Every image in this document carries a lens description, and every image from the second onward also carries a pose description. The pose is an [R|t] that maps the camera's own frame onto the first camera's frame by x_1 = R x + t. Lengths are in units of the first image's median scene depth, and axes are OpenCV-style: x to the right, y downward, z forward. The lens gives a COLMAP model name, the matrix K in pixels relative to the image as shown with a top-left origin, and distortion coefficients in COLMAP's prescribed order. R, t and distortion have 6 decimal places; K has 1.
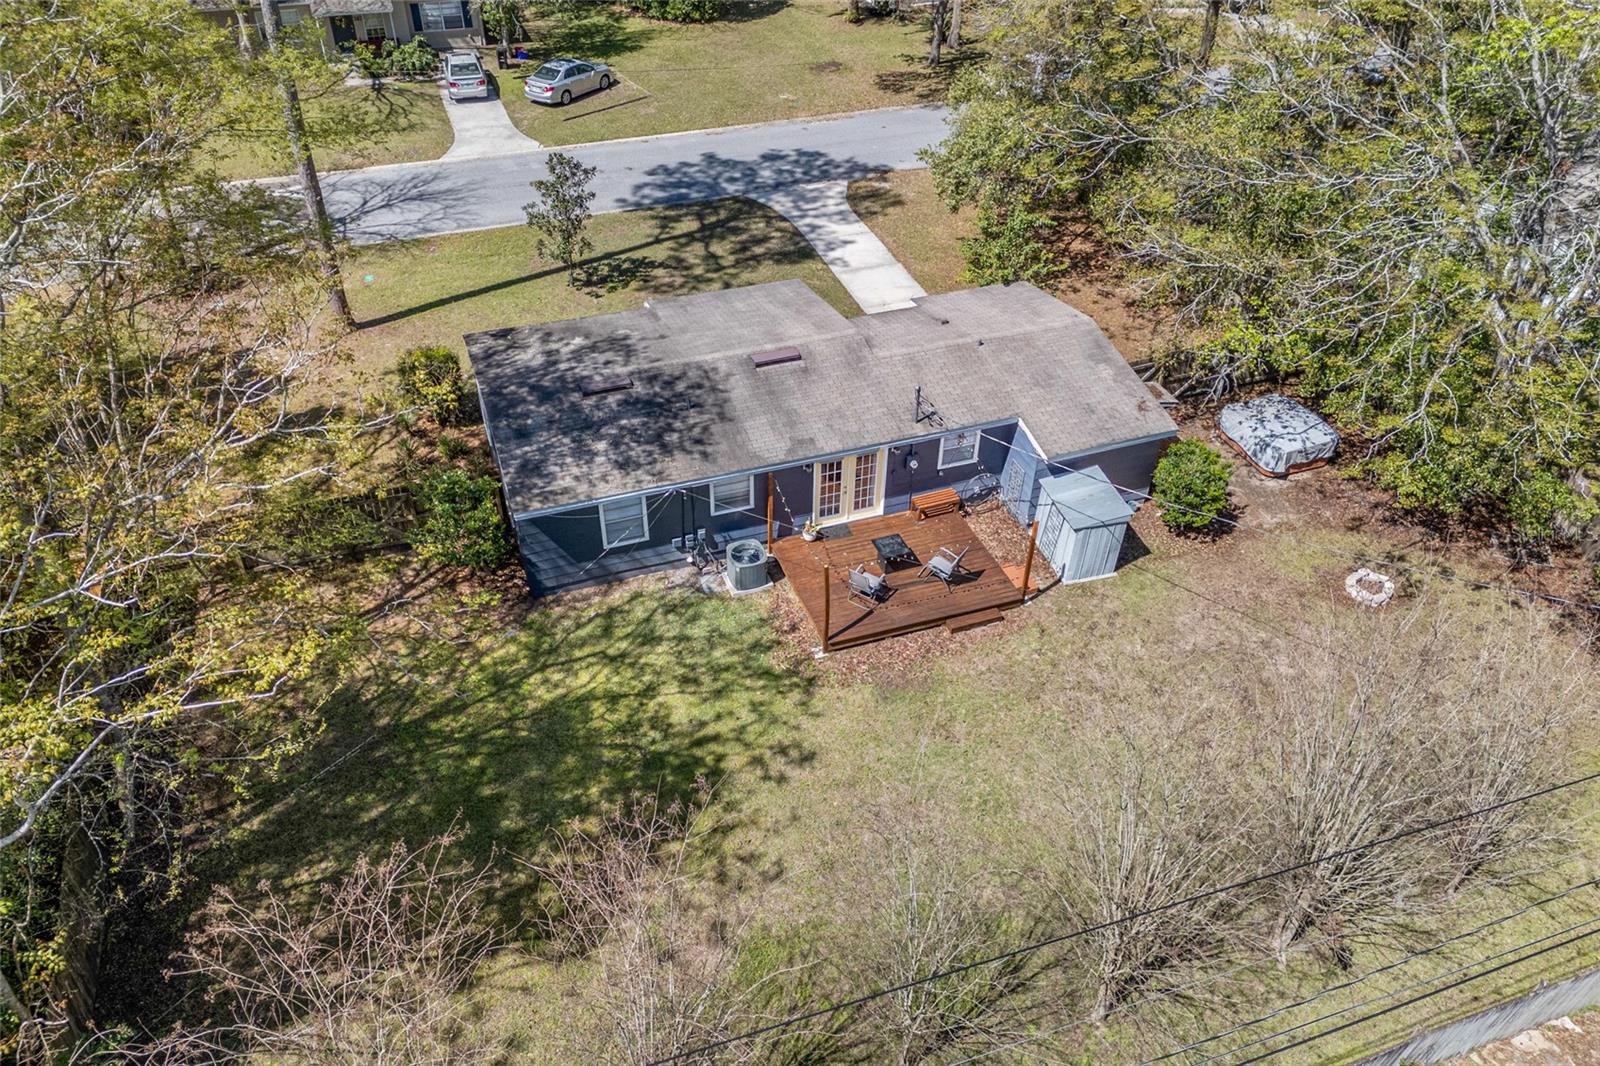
lens RADIAL K [[1143.2, 0, 778.8], [0, 1143.2, 572.4], [0, 0, 1]] dist [-0.013367, -0.003283]
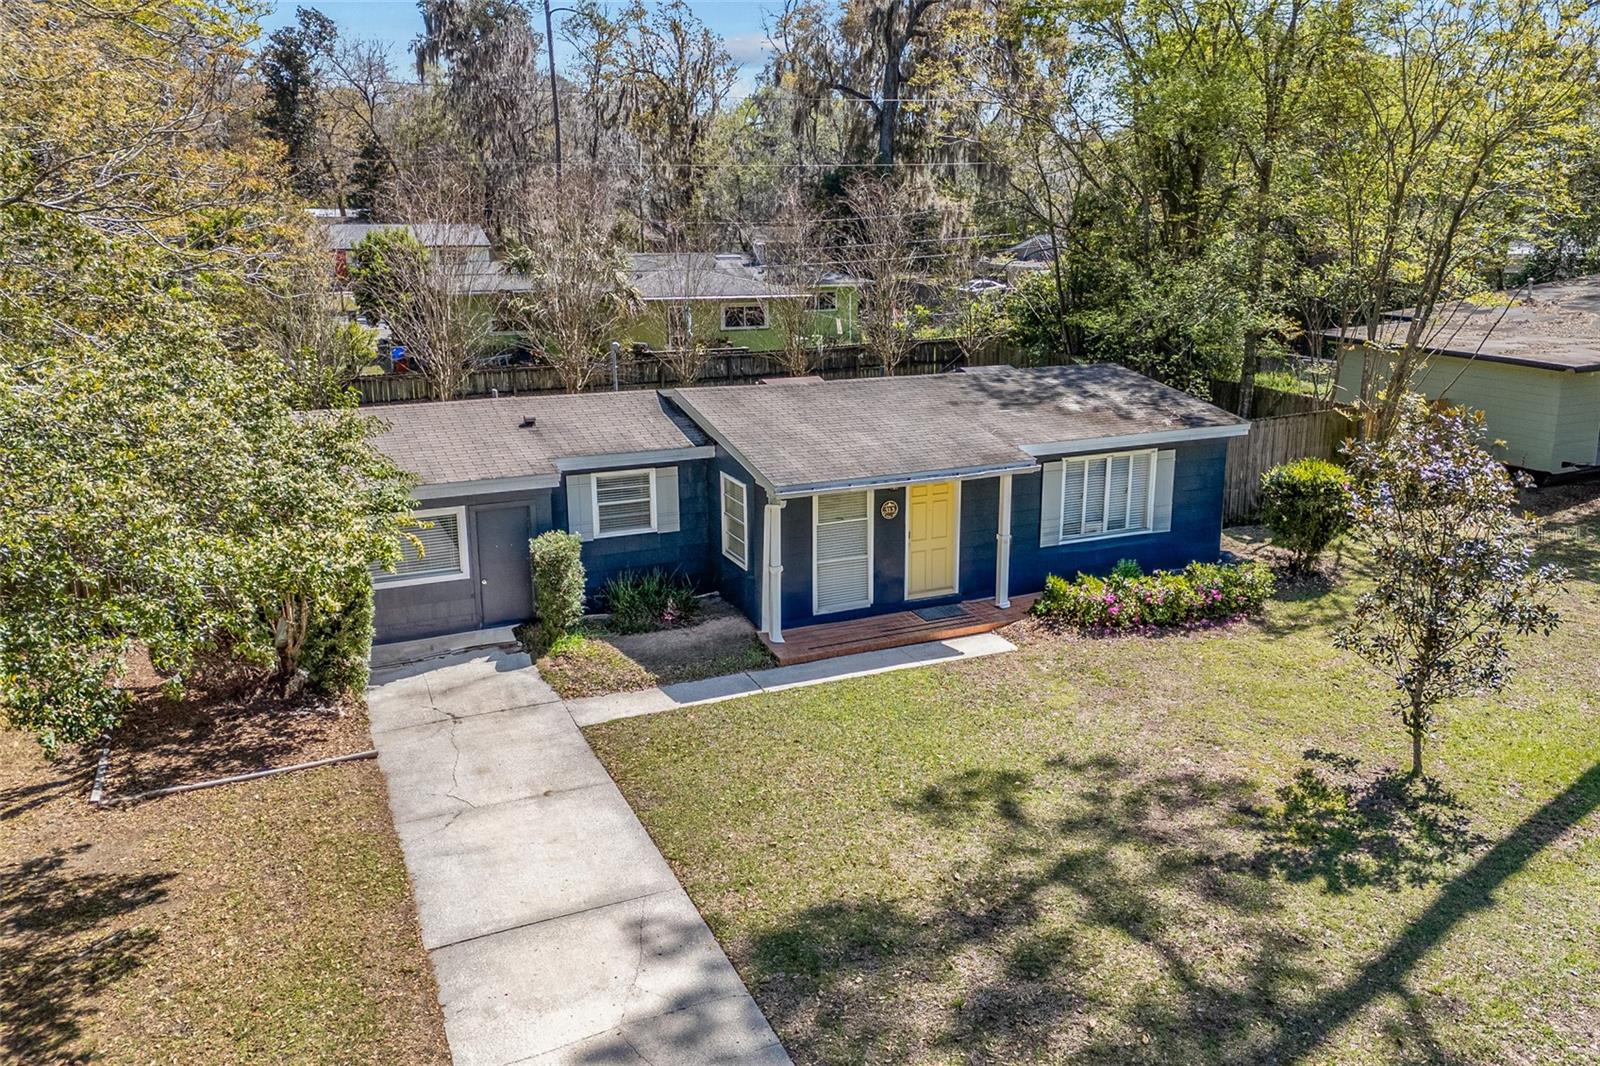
lens RADIAL K [[1213.1, 0, 830.2], [0, 1213.1, 527.3], [0, 0, 1]] dist [0.007645, 0.003392]
pose [[-0.993655, 0.009552, -0.112062, 0.062479], [-0.088151, 0.552650, 0.828738, -0.792734], [0.069848, 0.833358, -0.548302, 1.508523]]
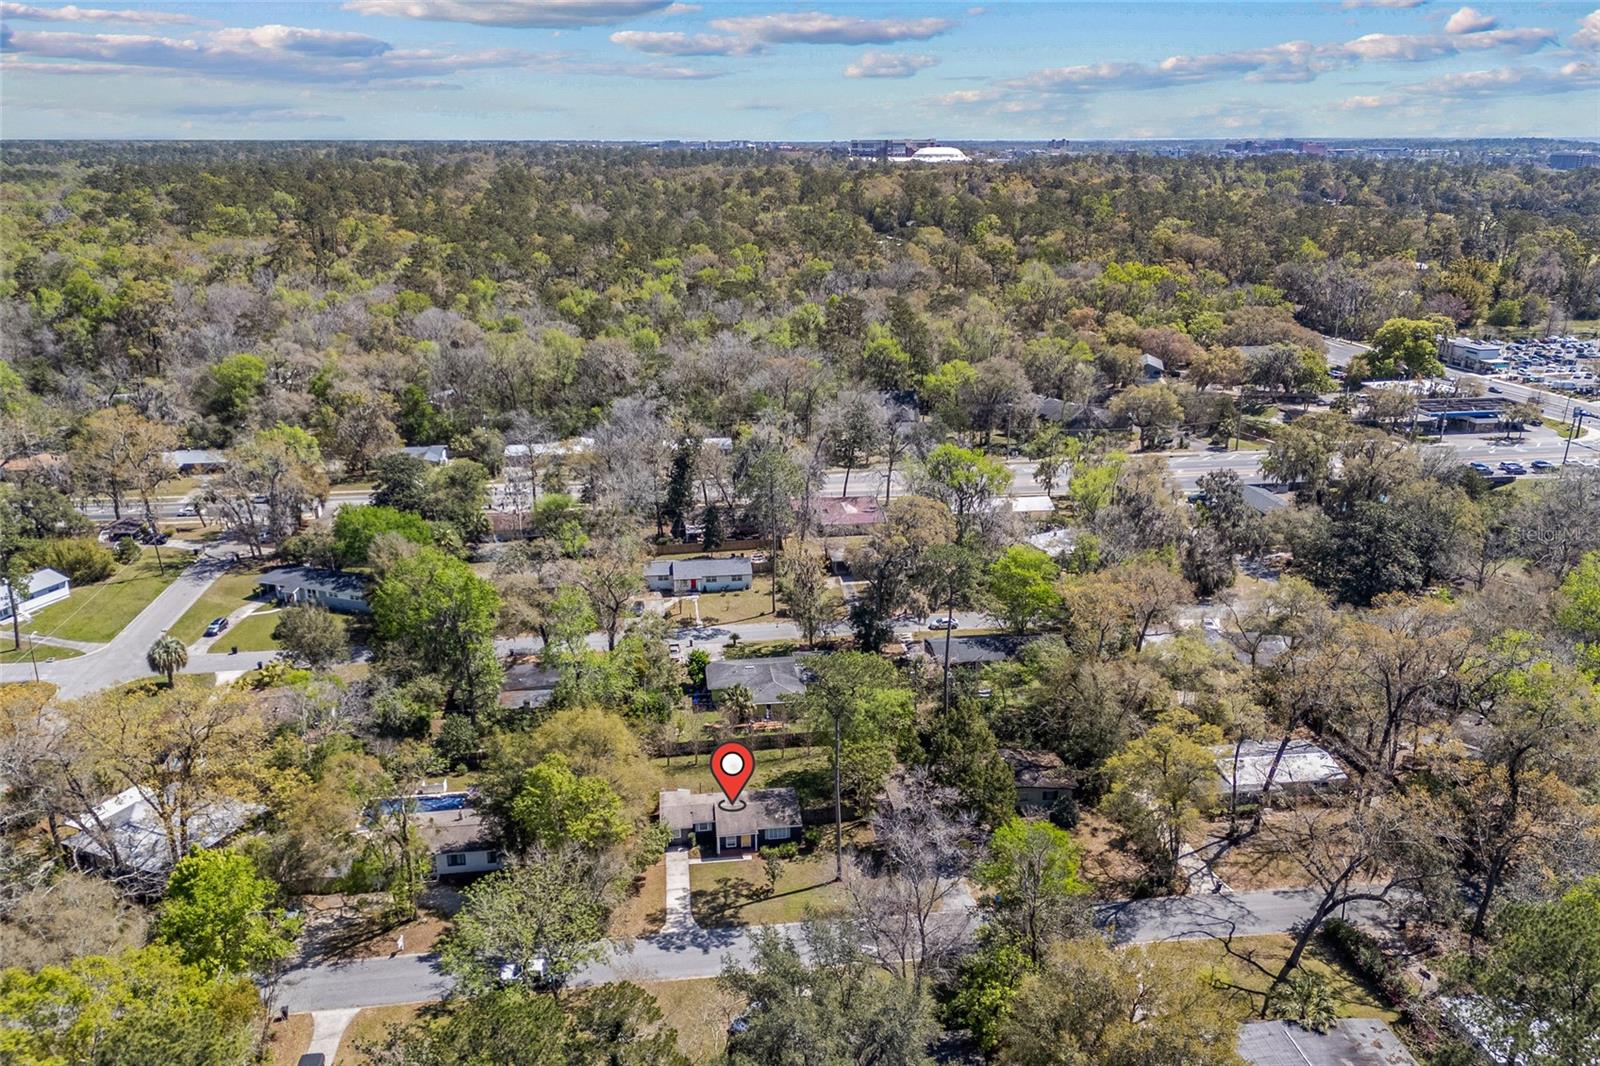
lens RADIAL K [[1158.3, 0, 801.4], [0, 1158.3, 504.7], [0, 0, 1]] dist [0.084222, -0.121455]
pose [[-0.978404, -0.068767, 0.194927, -1.100160], [0.127355, 0.542225, 0.830525, -4.729460], [-0.162807, 0.837414, -0.521758, 2.396575]]
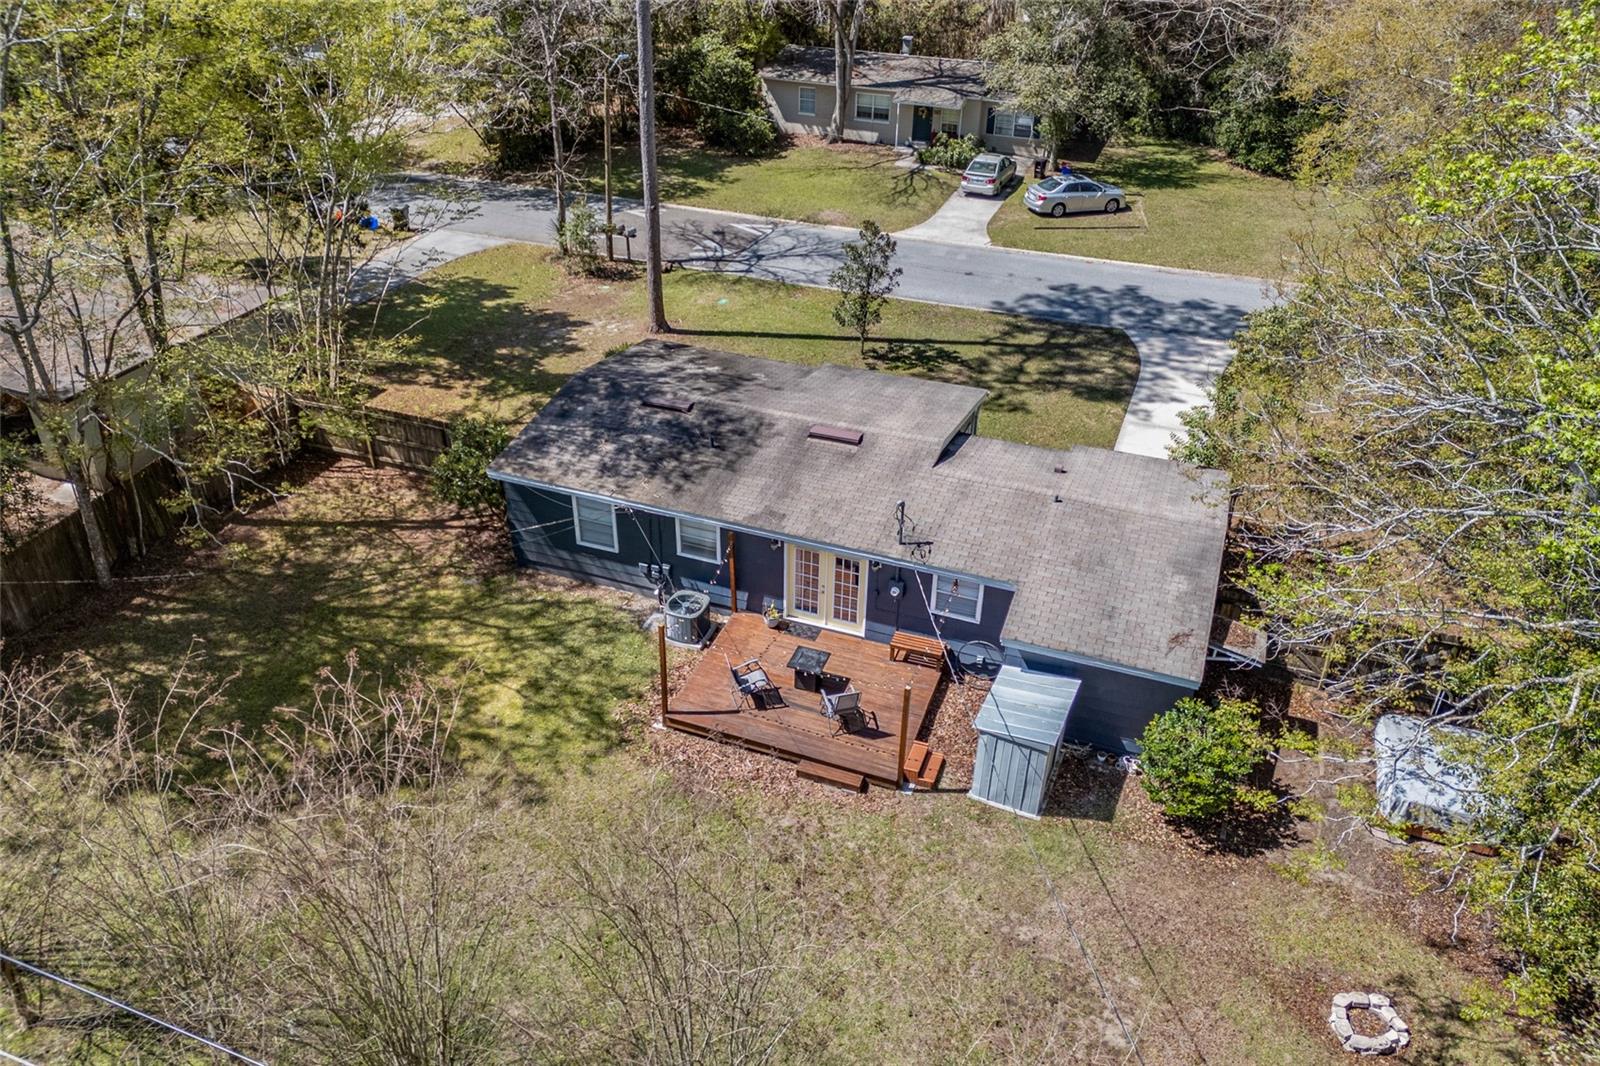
lens RADIAL K [[1158.3, 0, 801.4], [0, 1158.3, 504.7], [0, 0, 1]] dist [0.084222, -0.121455]
pose [[0.768625, 0.330742, -0.547563, 0.506296], [-0.423088, 0.904851, -0.047343, -0.080166], [0.479805, 0.268056, 0.835424, 0.212370]]
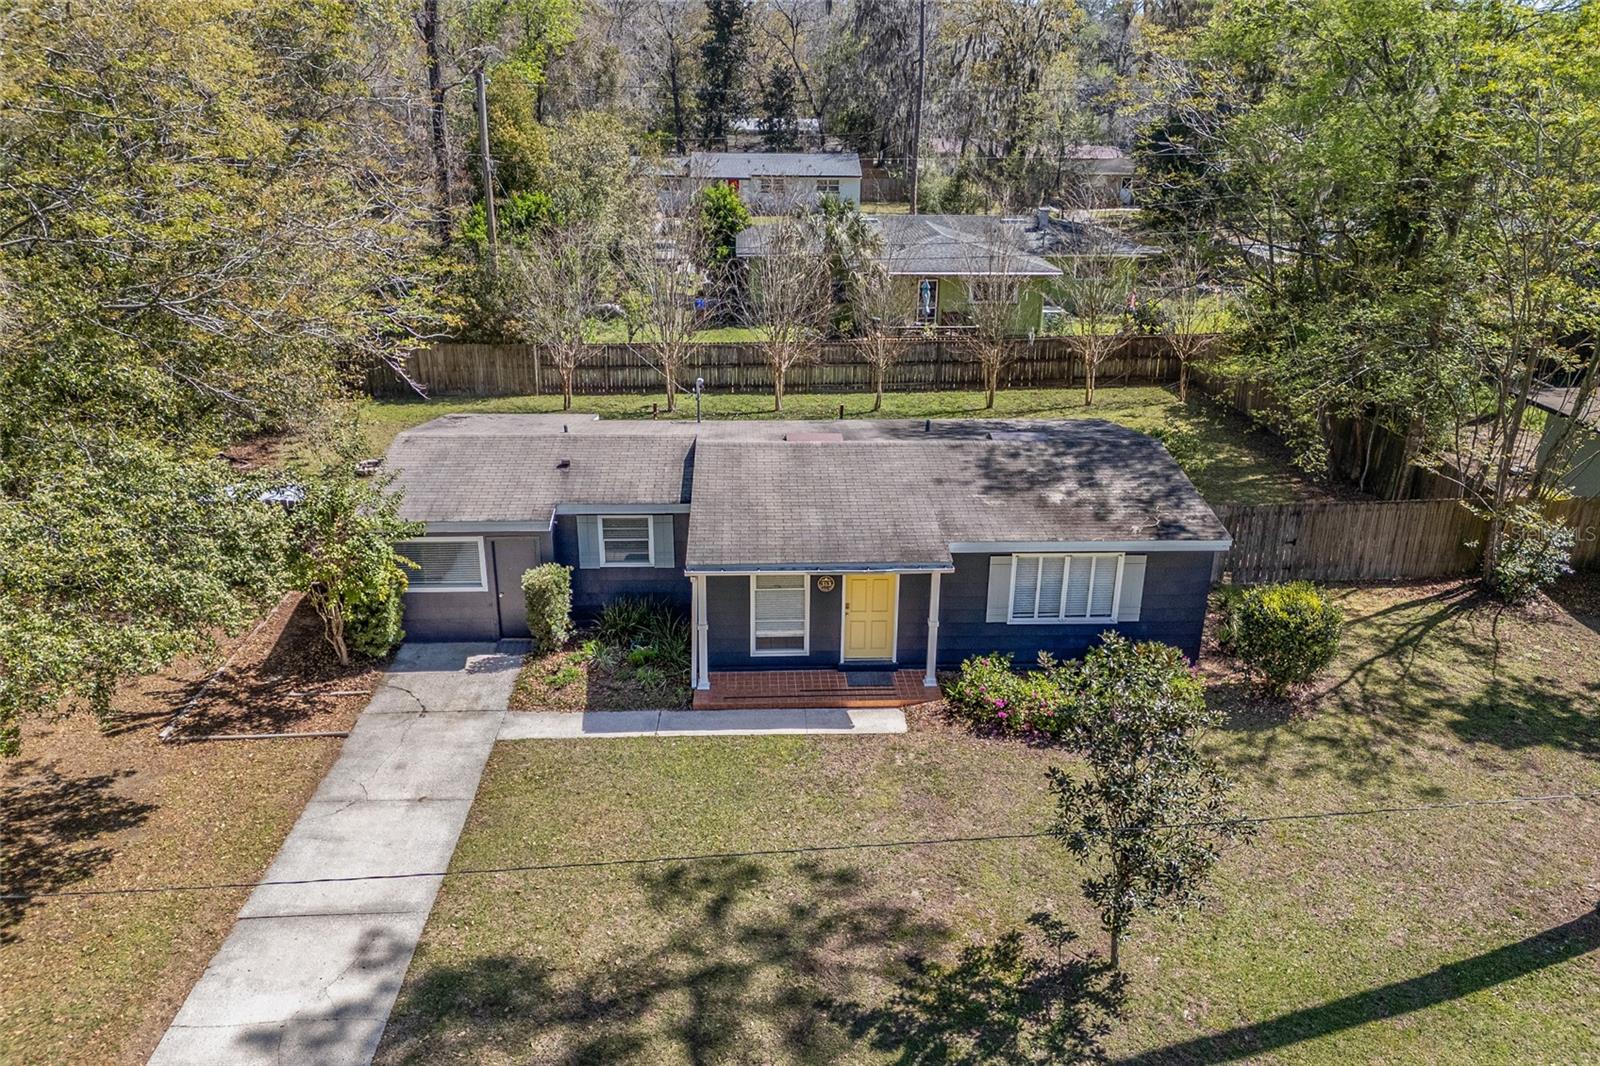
lens RADIAL K [[1158.3, 0, 801.4], [0, 1158.3, 504.7], [0, 0, 1]] dist [0.084222, -0.121455]
pose [[-0.960760, -0.117407, 0.251308, -0.213308], [0.163234, 0.493198, 0.854465, -0.888535], [-0.224264, 0.861958, -0.454681, 1.420507]]
